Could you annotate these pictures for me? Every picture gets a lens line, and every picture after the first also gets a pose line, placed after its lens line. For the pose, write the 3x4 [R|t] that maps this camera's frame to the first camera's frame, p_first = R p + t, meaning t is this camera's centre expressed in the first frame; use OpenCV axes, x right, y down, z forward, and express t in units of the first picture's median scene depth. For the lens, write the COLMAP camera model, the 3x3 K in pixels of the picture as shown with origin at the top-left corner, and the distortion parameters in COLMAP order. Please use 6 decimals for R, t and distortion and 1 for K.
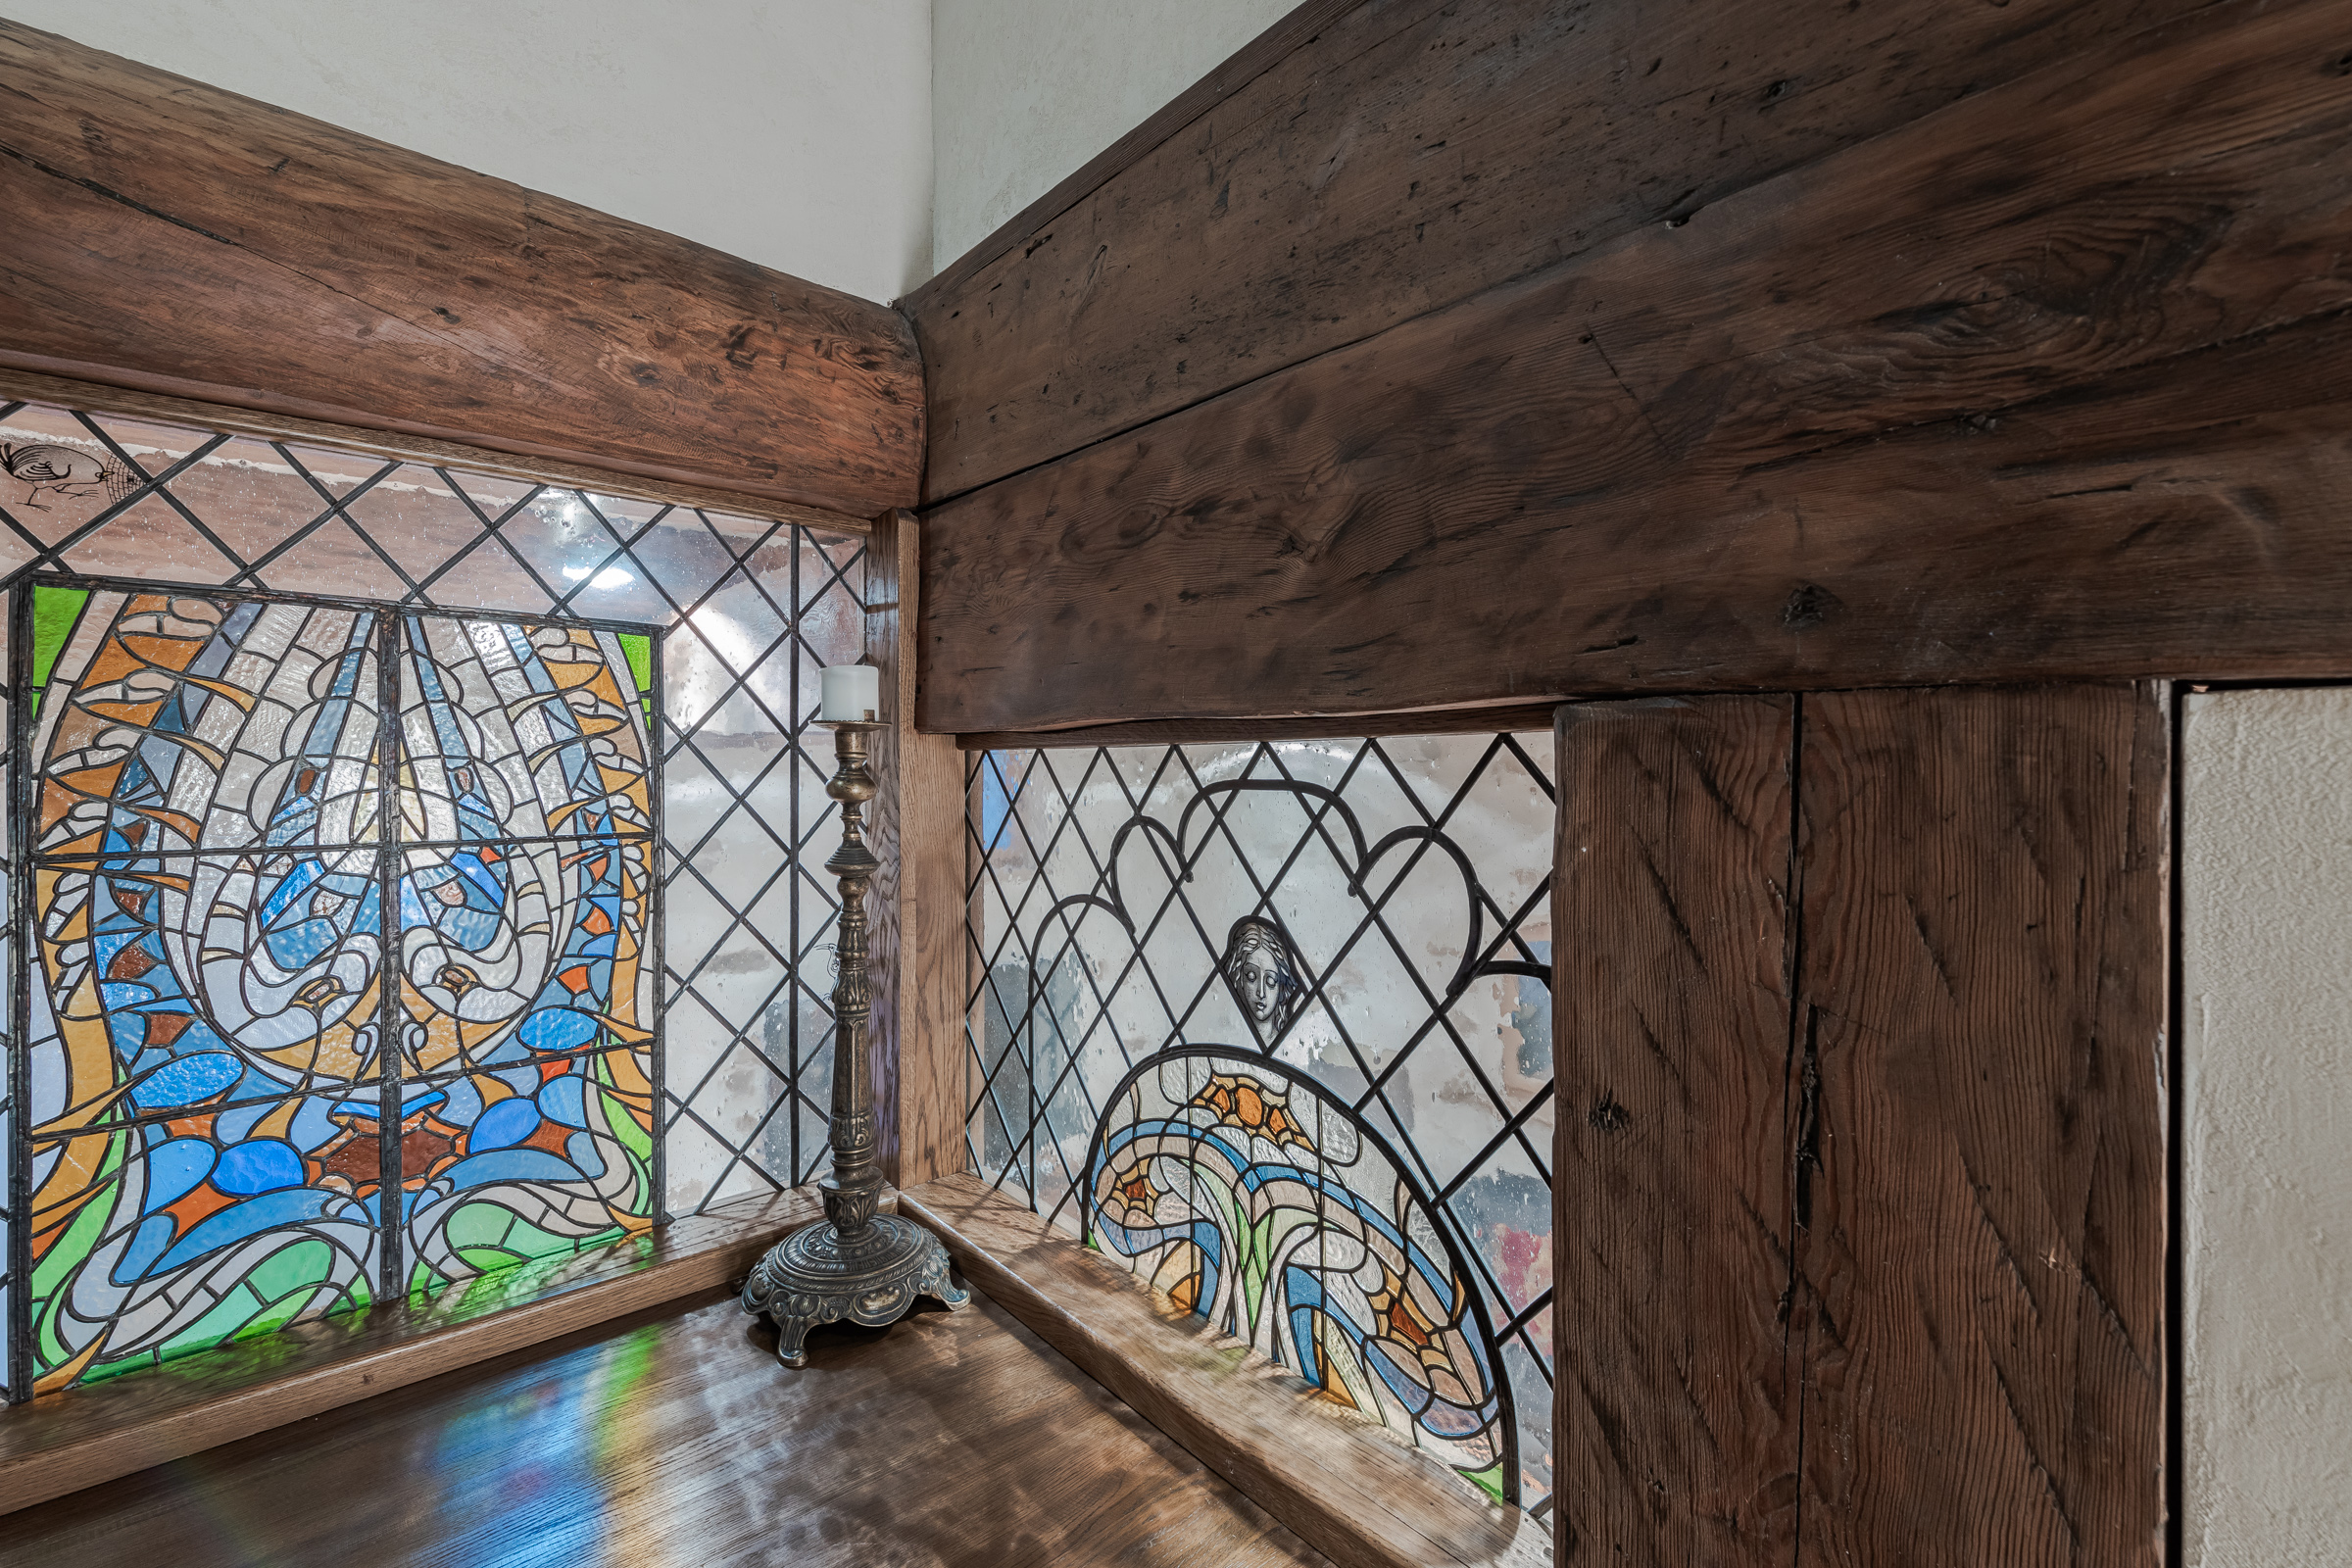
lens RADIAL K [[1017.1, 0, 1243.3], [0, 1017.1, 770.6], [0, 0, 1]] dist [0.000706, -0.000660]
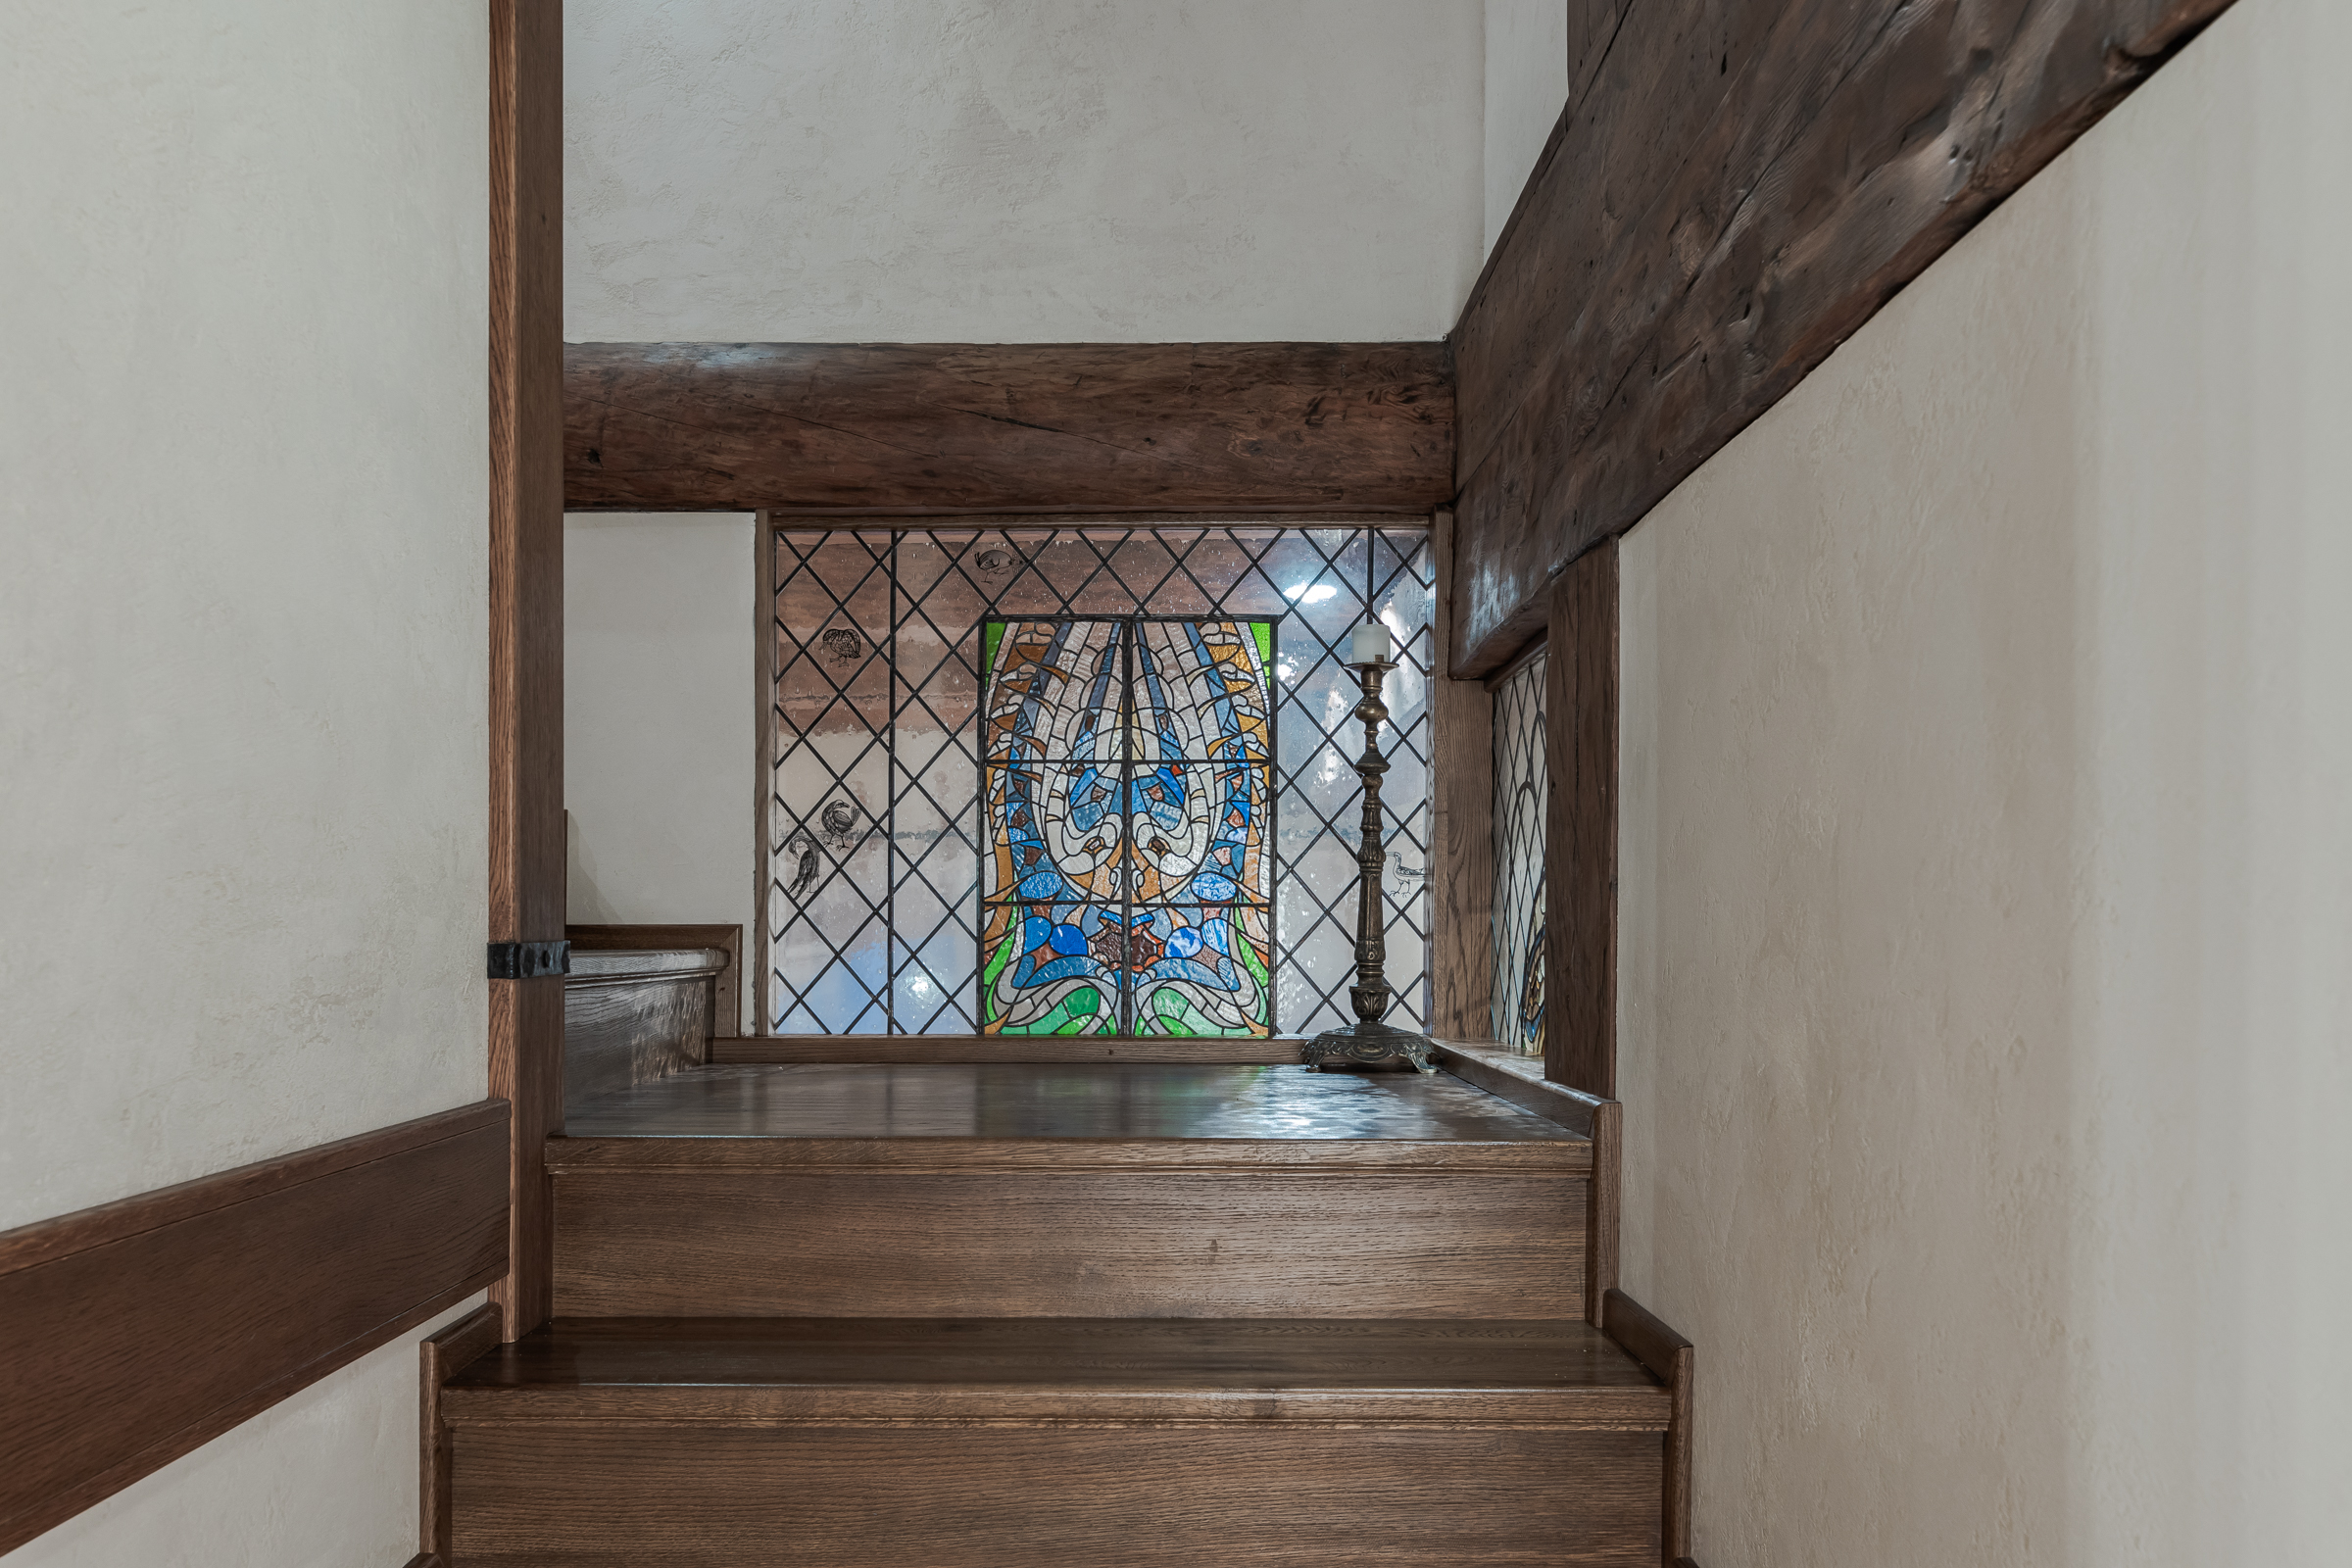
lens RADIAL K [[2054.8, 0, 1120.7], [0, 2054.8, 716.3], [0, 0, 1]] dist [-0.001629, 0.000940]
pose [[0.720633, -0.080217, -0.688661, 1.394174], [-0.000728, 0.993196, -0.116452, 0.375073], [0.693317, 0.084420, 0.715671, -1.338828]]
